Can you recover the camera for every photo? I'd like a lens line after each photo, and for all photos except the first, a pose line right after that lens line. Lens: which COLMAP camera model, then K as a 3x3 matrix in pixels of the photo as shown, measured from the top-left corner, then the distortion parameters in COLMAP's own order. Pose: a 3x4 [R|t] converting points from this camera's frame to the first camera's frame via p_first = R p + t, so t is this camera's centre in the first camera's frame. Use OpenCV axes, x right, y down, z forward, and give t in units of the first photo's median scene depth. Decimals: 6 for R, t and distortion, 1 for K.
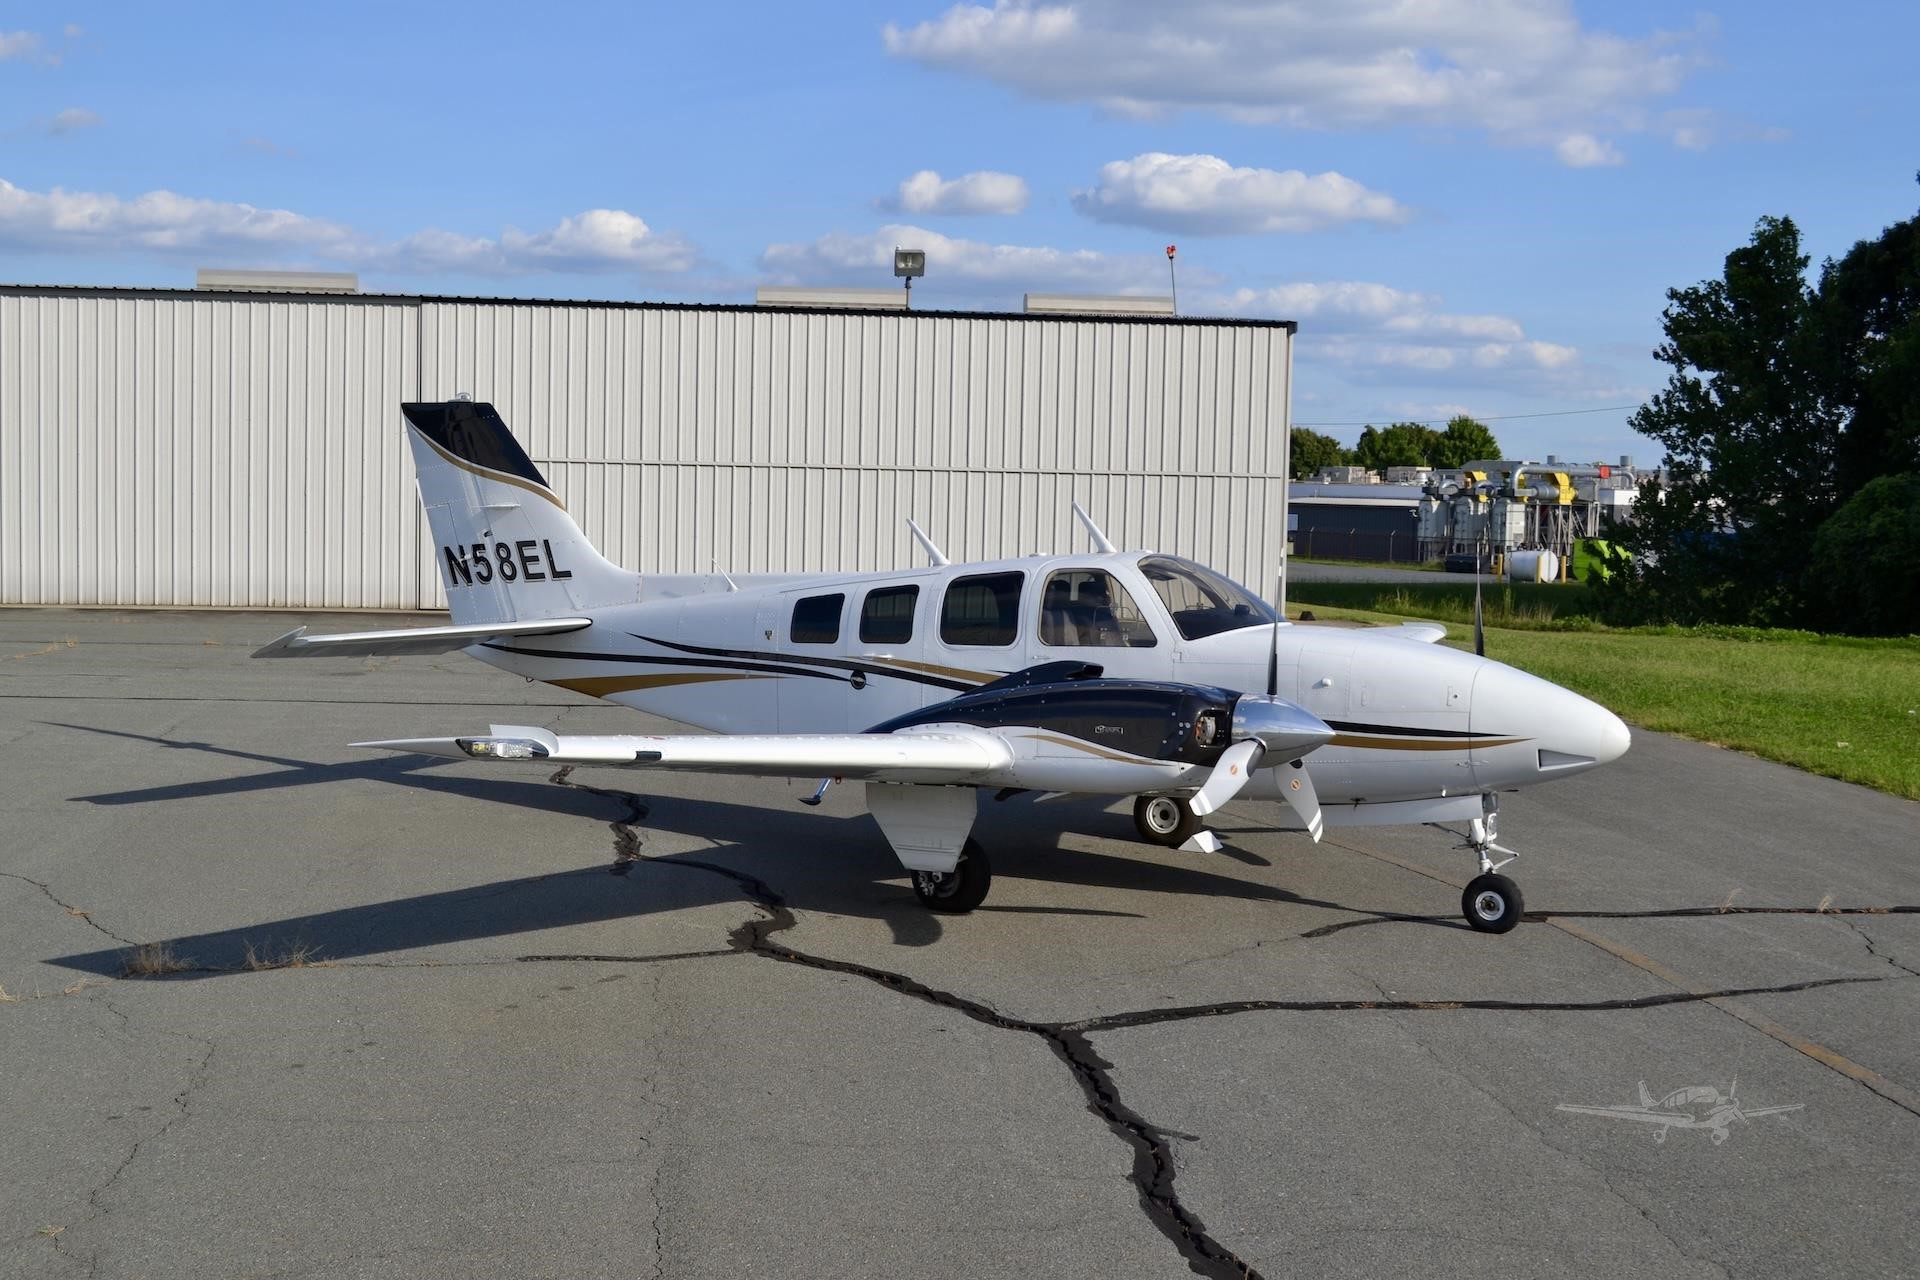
lens RADIAL K [[2270.0, 0, 960.0], [0, 2270.0, 640.0], [0, 0, 1]] dist [-0.046483, 0.006489]
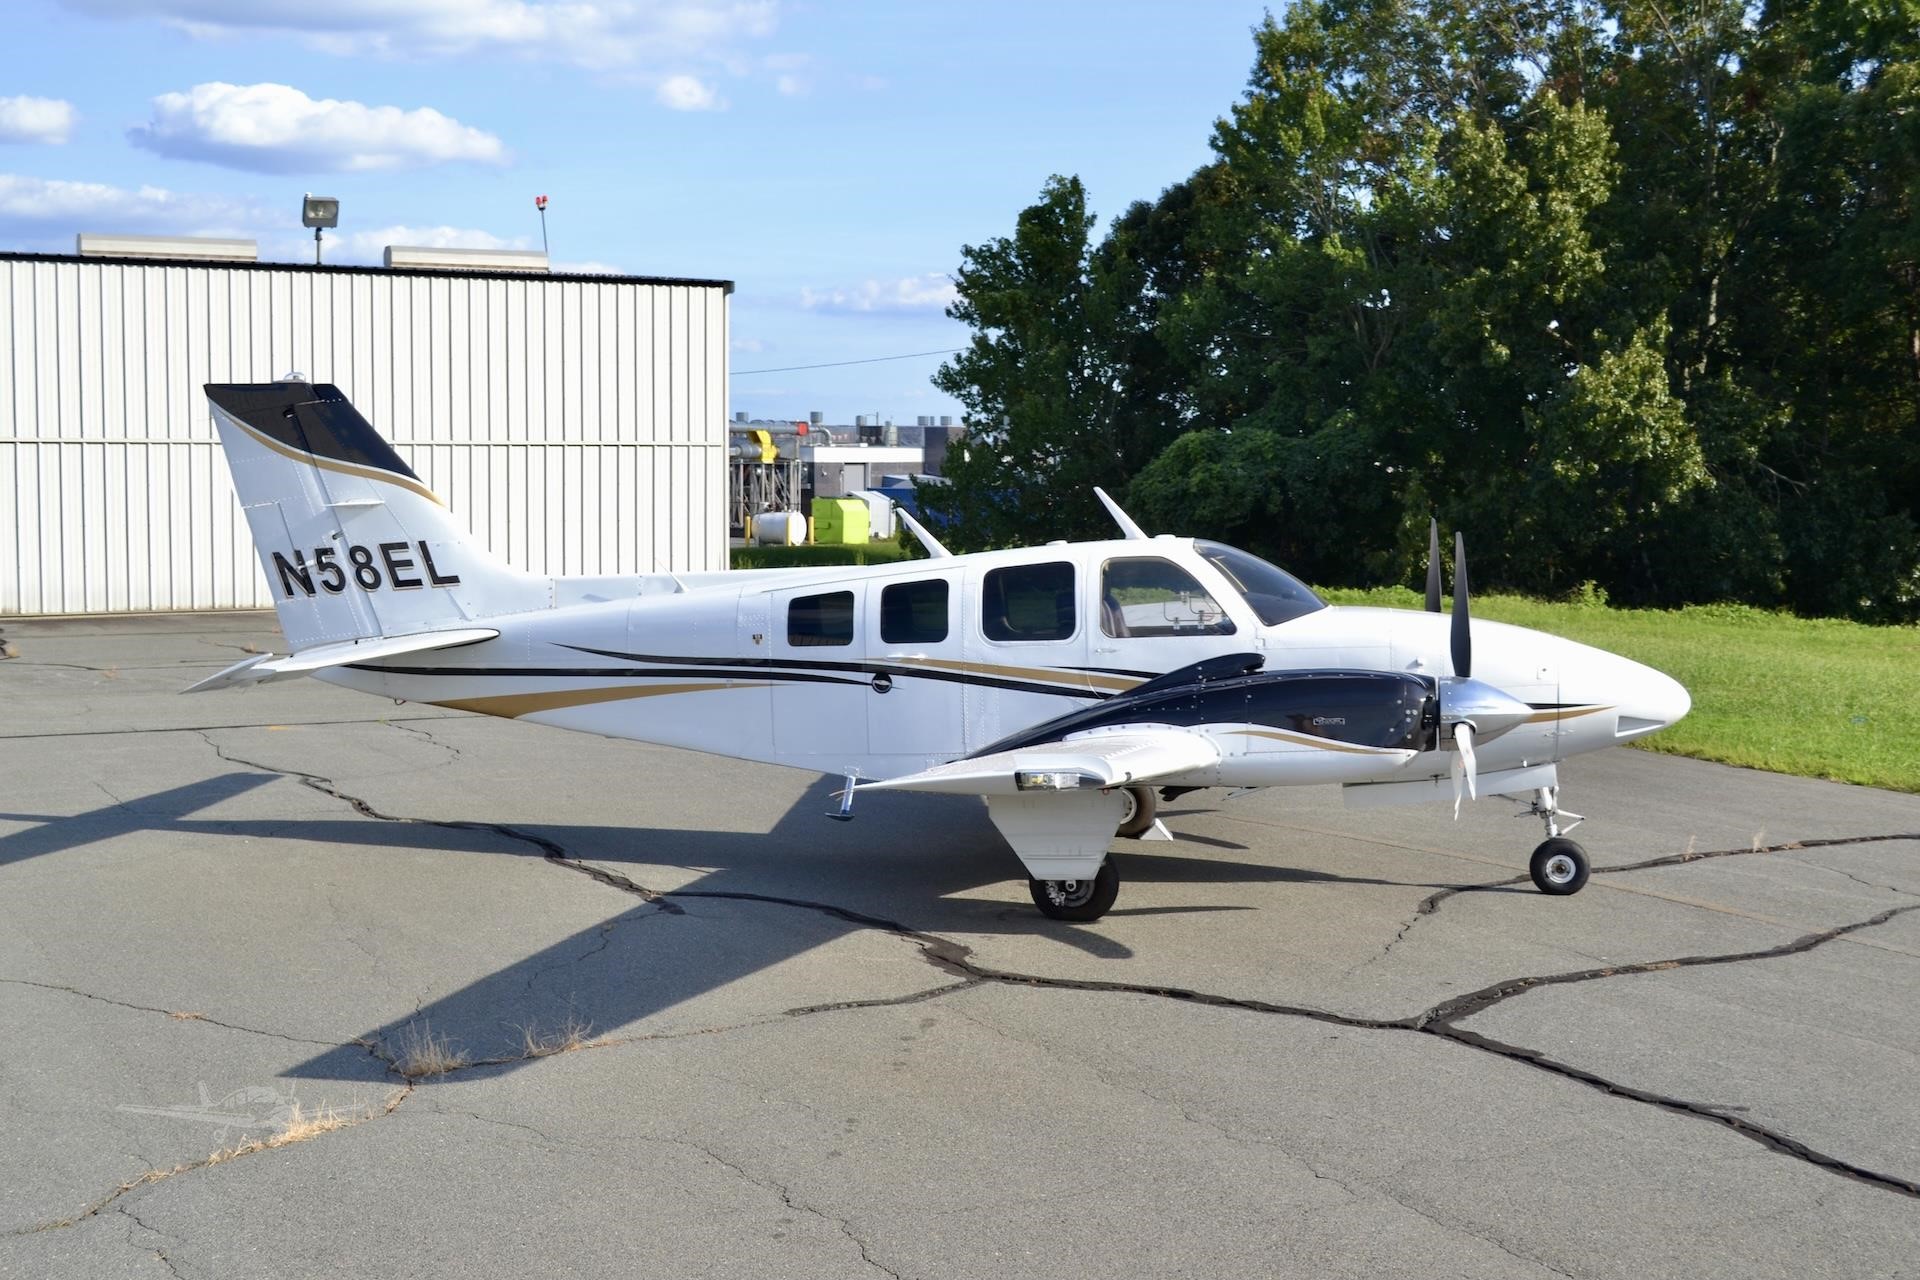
lens RADIAL K [[2413.1, 0, 960.0], [0, 2413.1, 640.0], [0, 0, 1]] dist [-0.047818, 0.034351]
pose [[0.926503, -0.044893, 0.373600, -0.216259], [0.039975, 0.998982, 0.020905, -0.010988], [-0.374158, -0.004434, 0.927354, 0.039615]]
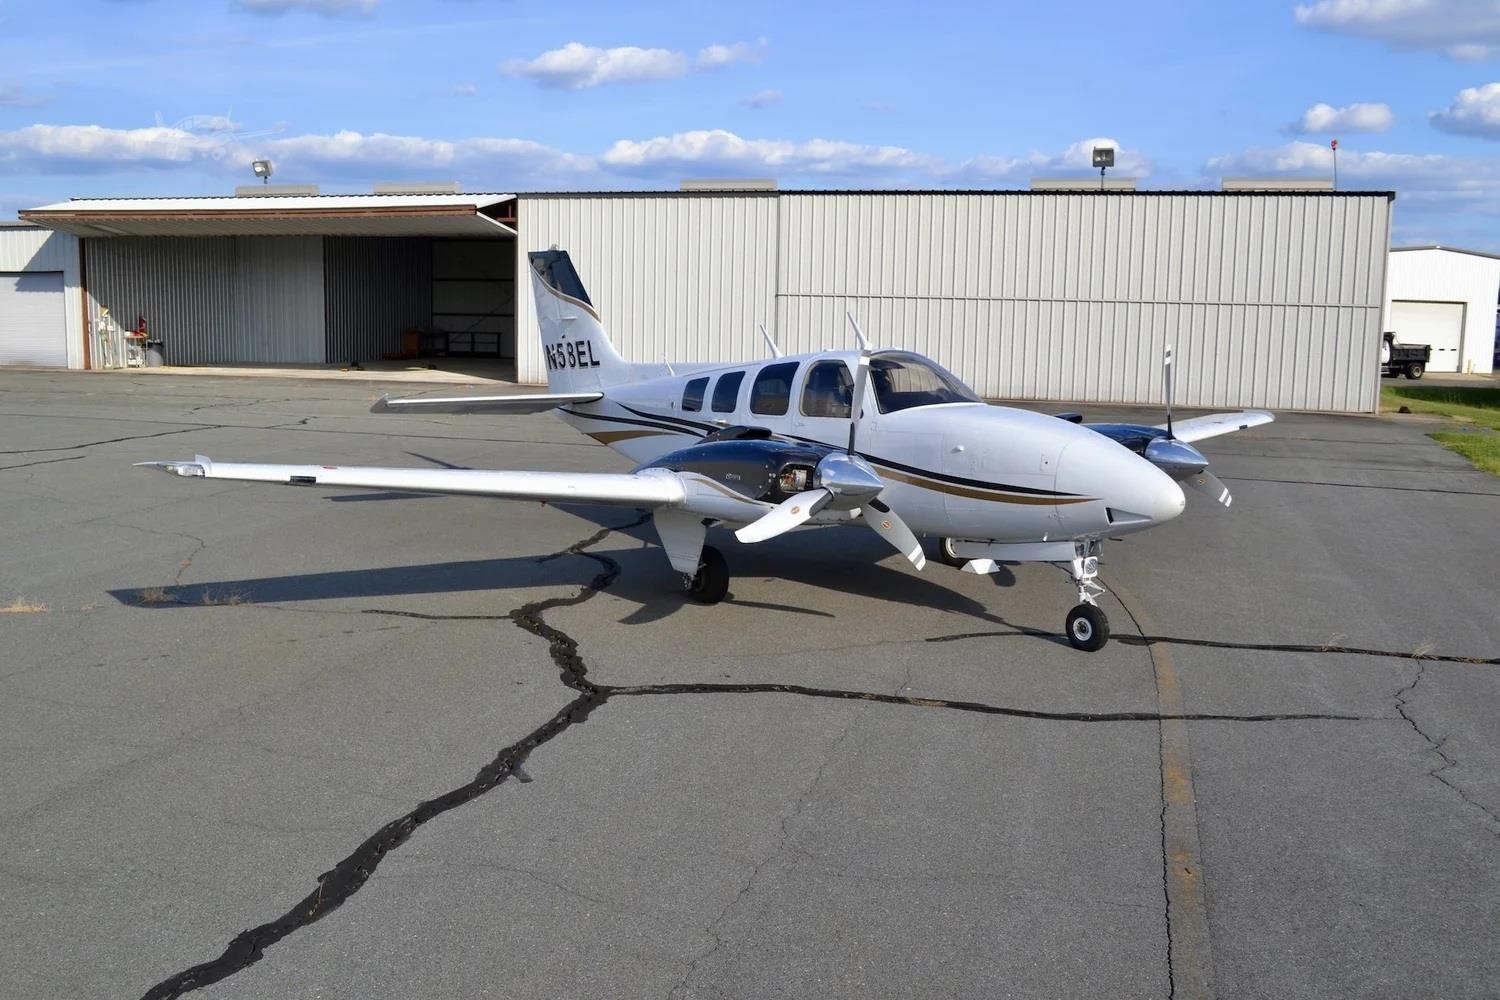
lens RADIAL K [[1440.0, 0, 750.0], [0, 1440.0, 500.0], [0, 0, 1]] dist [-0.061327, 0.004910]
pose [[0.923531, 0.046388, -0.380708, 0.183641], [-0.024485, 0.997765, 0.062179, -0.000122], [0.382741, -0.048103, 0.922603, 0.095383]]
